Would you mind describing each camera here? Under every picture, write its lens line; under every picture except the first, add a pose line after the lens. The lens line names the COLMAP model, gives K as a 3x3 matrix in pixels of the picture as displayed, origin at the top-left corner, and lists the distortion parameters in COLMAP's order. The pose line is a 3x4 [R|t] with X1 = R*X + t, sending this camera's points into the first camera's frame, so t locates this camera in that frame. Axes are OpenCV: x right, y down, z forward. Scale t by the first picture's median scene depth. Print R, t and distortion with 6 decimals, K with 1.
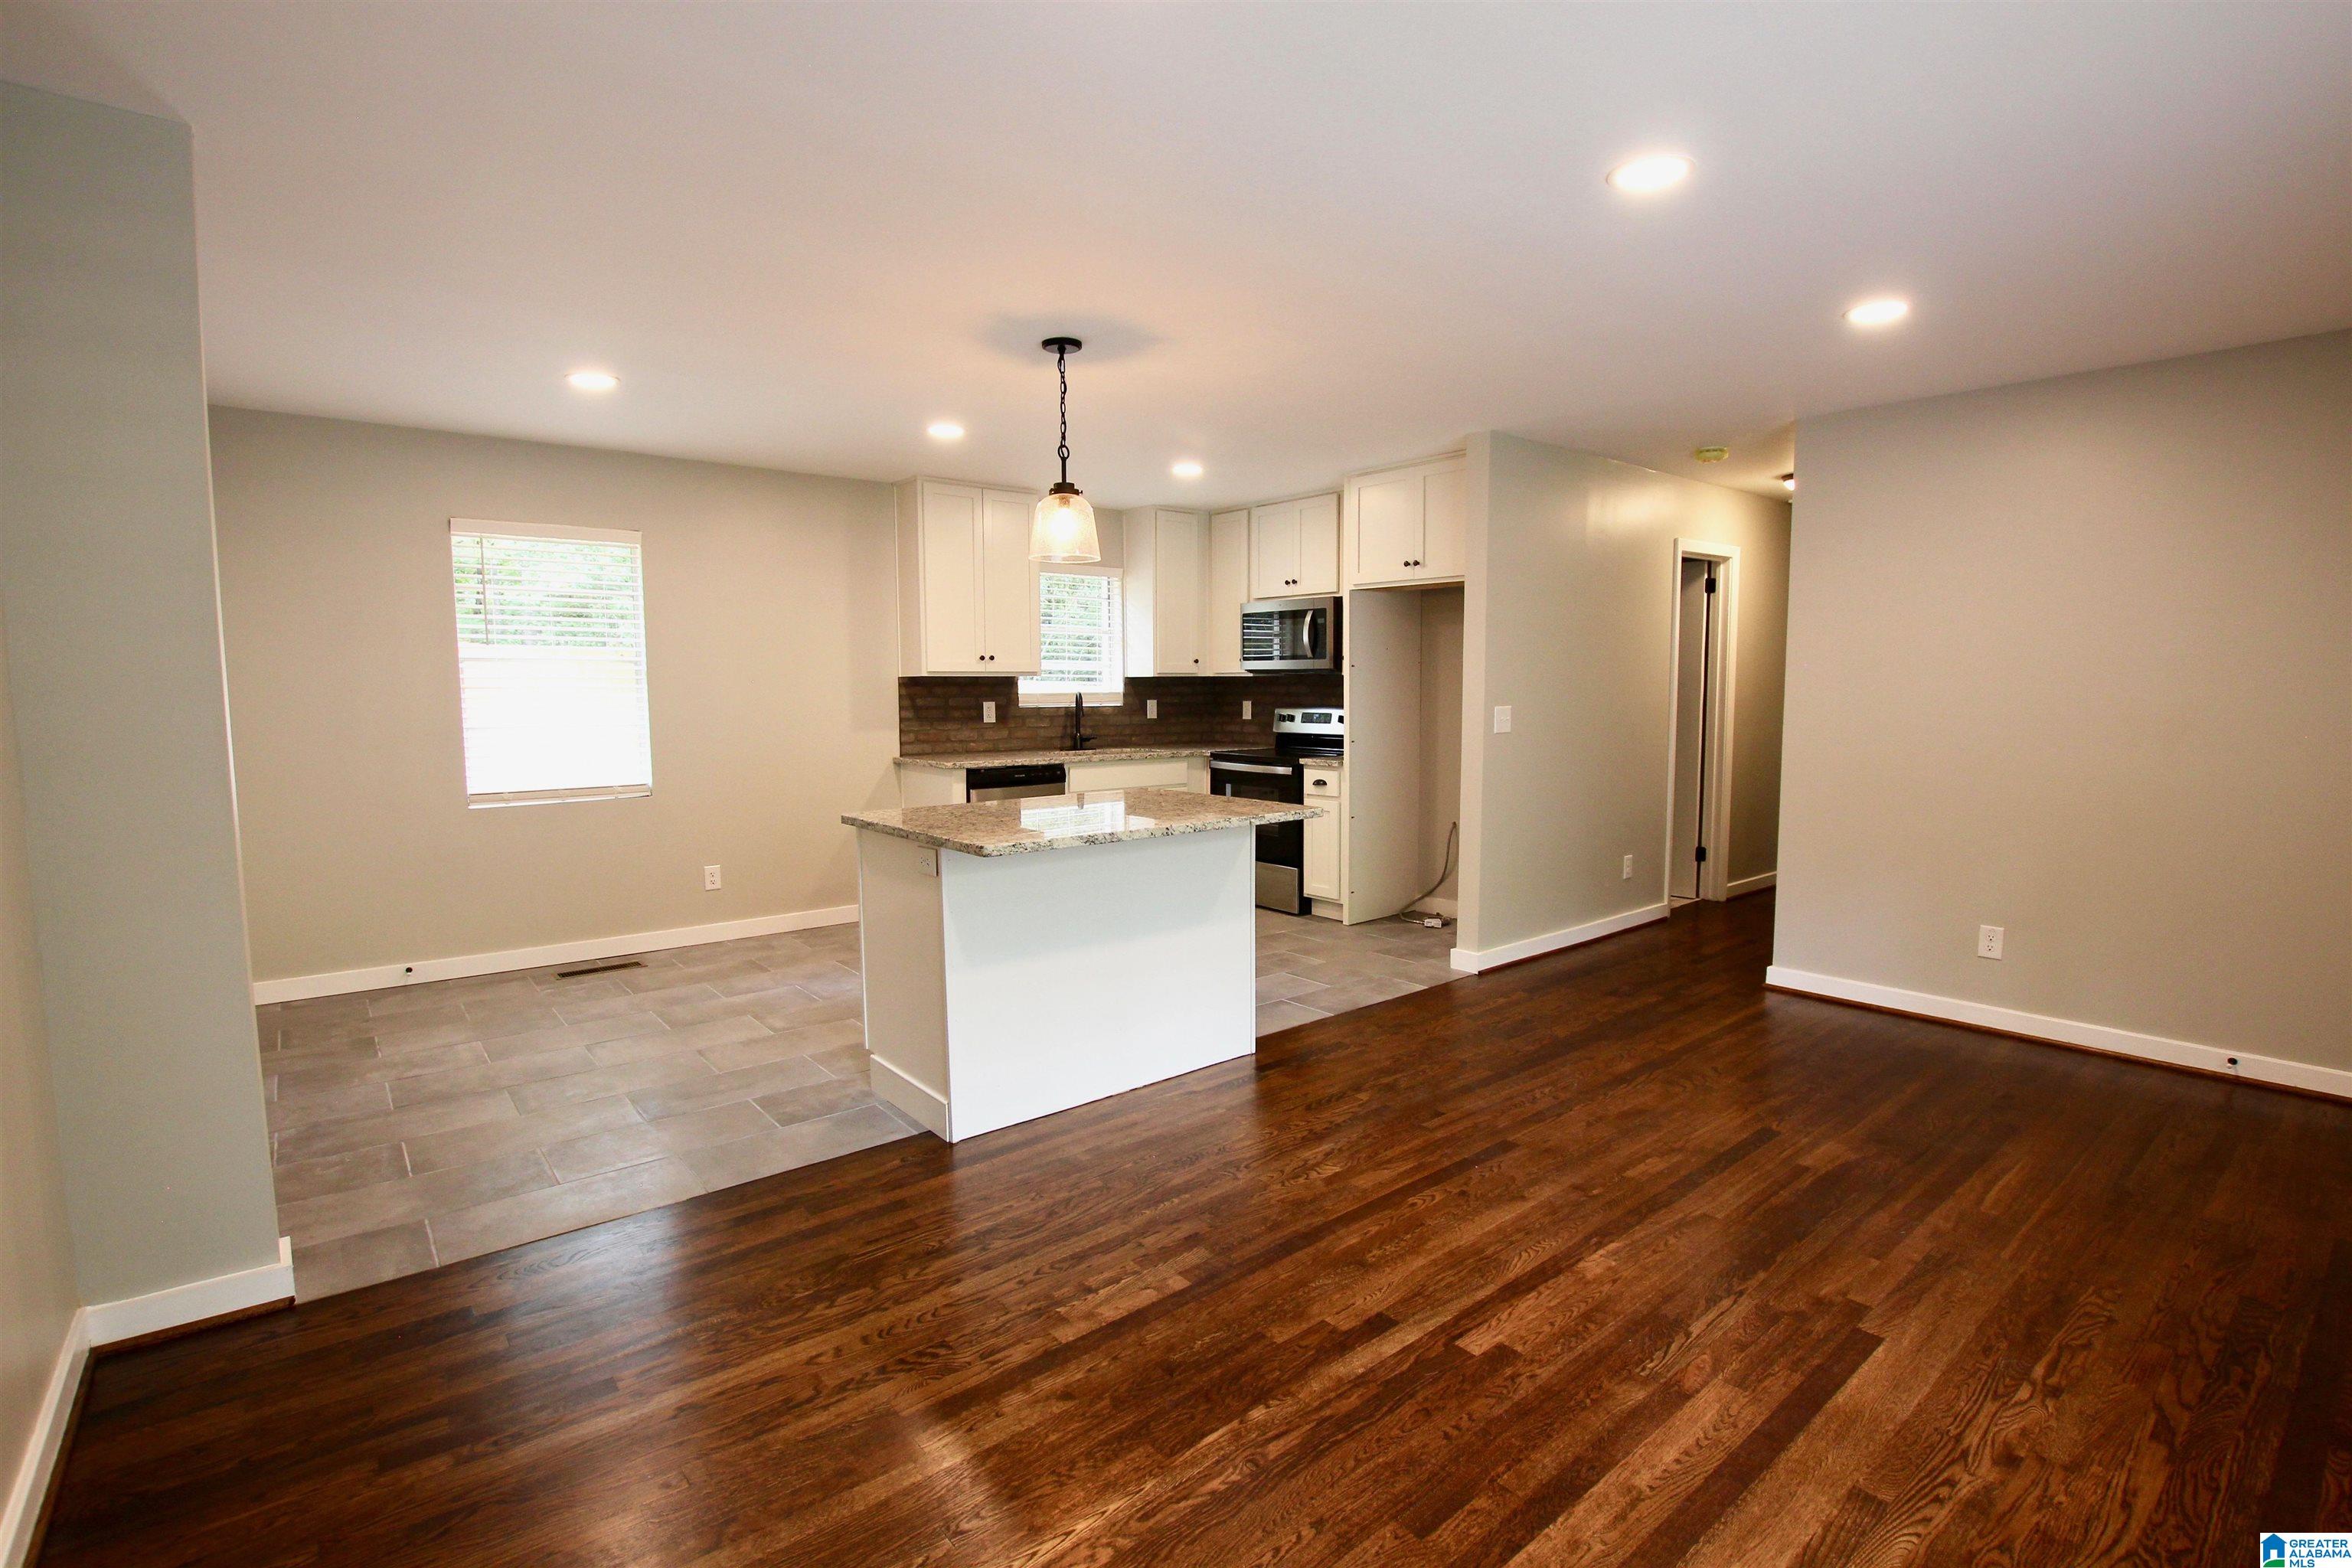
lens RADIAL K [[1095.3, 0, 1186.6], [0, 1095.3, 789.6], [0, 0, 1]] dist [-0.030167, 0.001758]
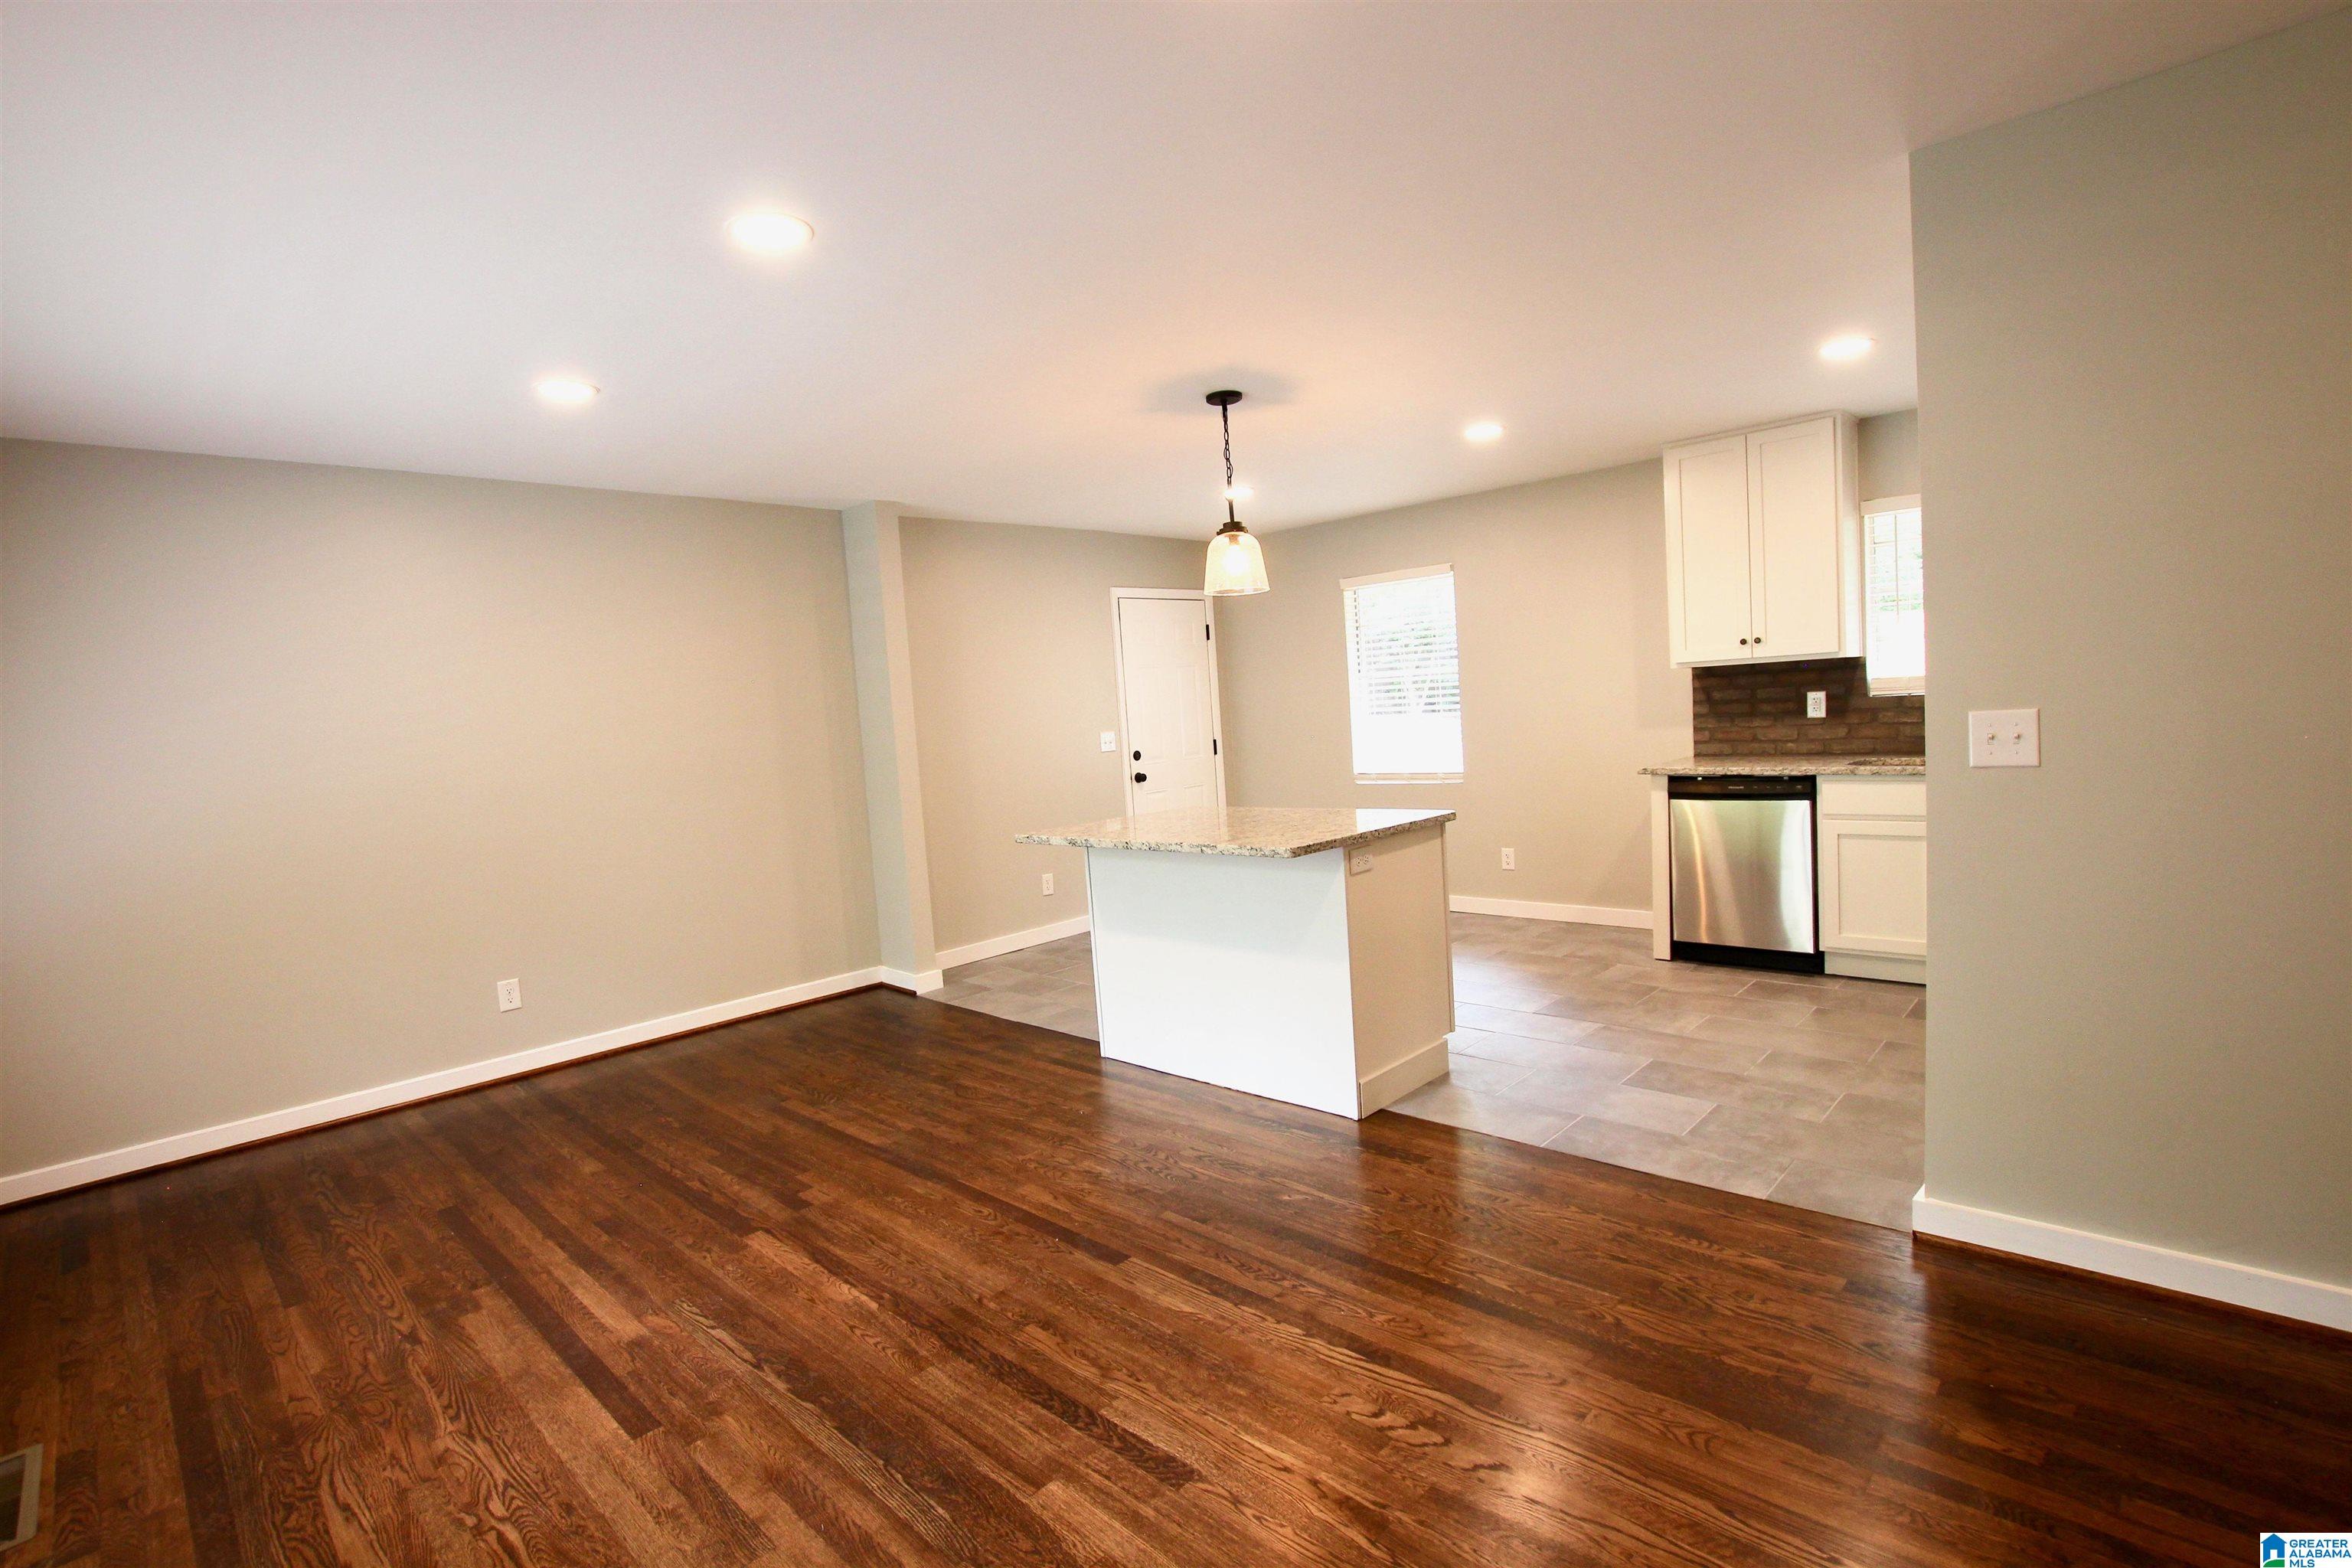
lens RADIAL K [[1091.0, 0, 1186.9], [0, 1091.0, 781.9], [0, 0, 1]] dist [-0.032241, -0.000472]
pose [[0.120416, 0.063169, -0.990712, 0.567480], [-0.032744, 0.997683, 0.059634, -0.049002], [0.992183, 0.025258, 0.122205, 0.479171]]
